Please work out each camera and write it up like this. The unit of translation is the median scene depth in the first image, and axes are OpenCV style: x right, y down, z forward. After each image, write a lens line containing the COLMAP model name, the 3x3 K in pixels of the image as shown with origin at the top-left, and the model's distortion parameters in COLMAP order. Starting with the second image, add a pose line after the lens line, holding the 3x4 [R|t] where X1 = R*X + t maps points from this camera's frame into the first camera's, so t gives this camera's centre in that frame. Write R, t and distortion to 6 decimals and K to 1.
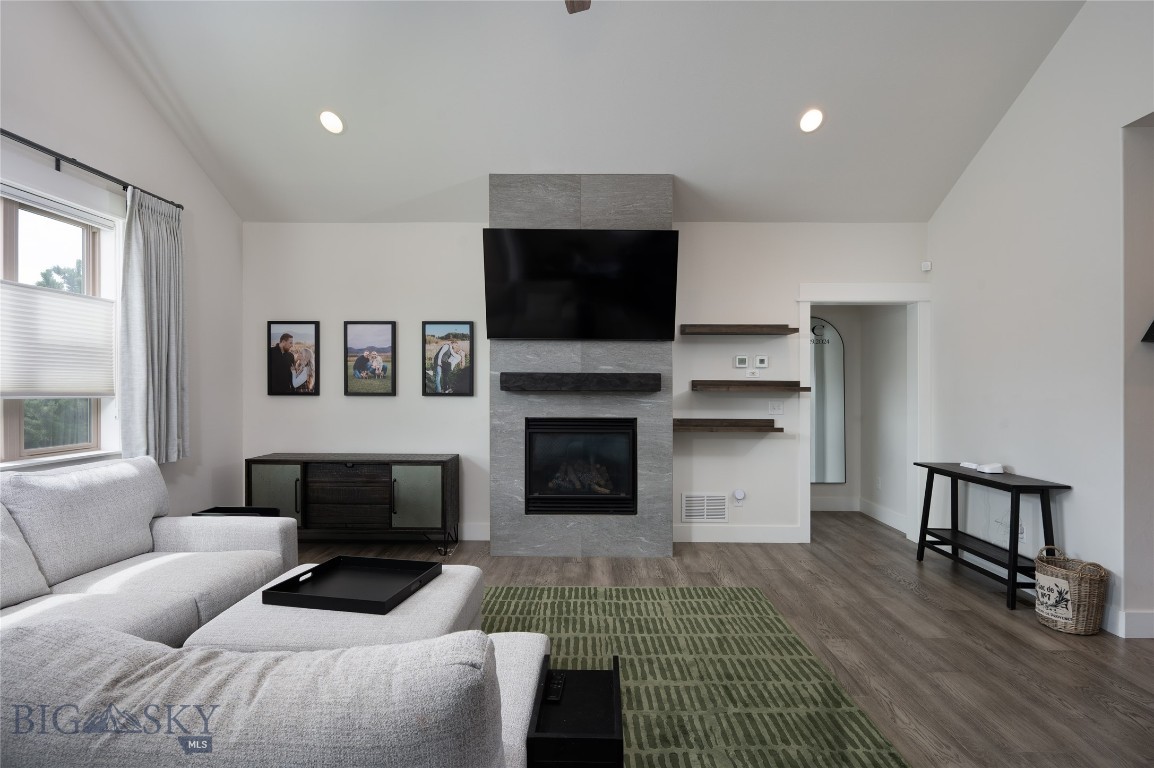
lens RADIAL K [[590.1, 0, 577.0], [0, 590.1, 384.0], [0, 0, 1]] dist [-0.001680, -0.000274]
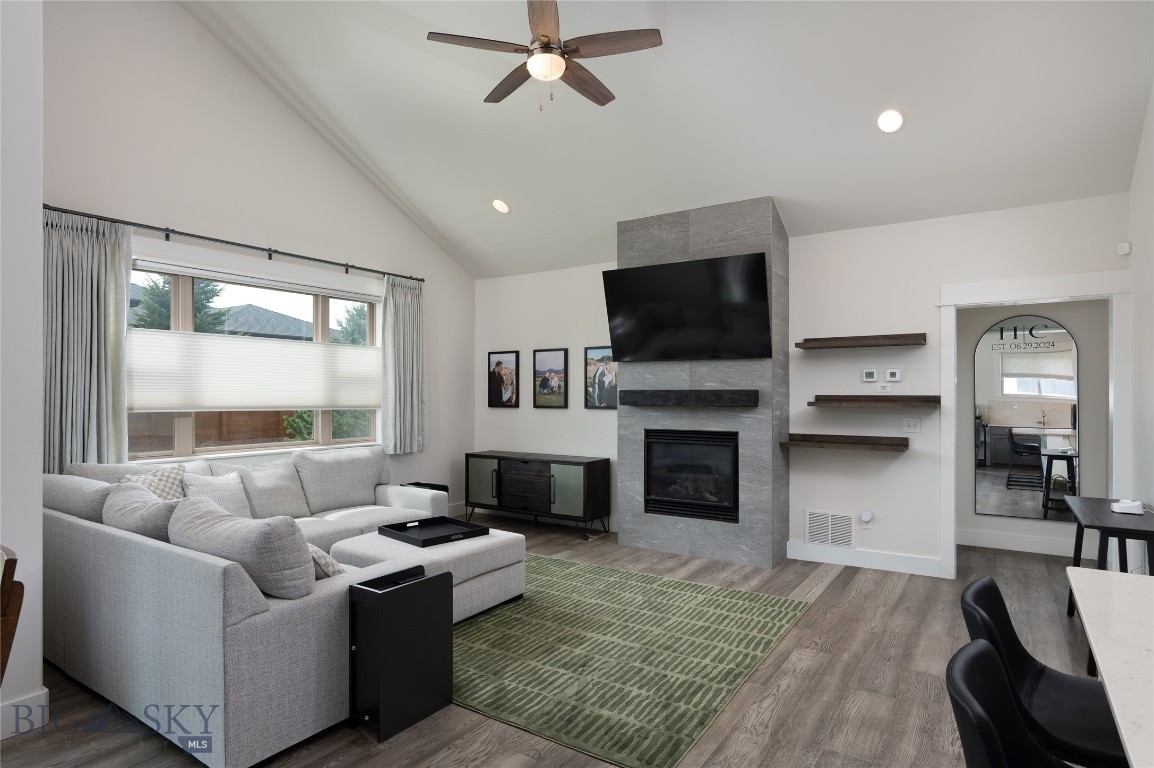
lens RADIAL K [[630.3, 0, 577.0], [0, 630.3, 384.0], [0, 0, 1]] dist [0.000514, 0.000066]
pose [[0.838858, -0.012804, -0.544199, 0.469319], [0.006370, 0.999886, -0.013707, -0.014185], [0.544312, 0.008032, 0.838844, -0.104464]]
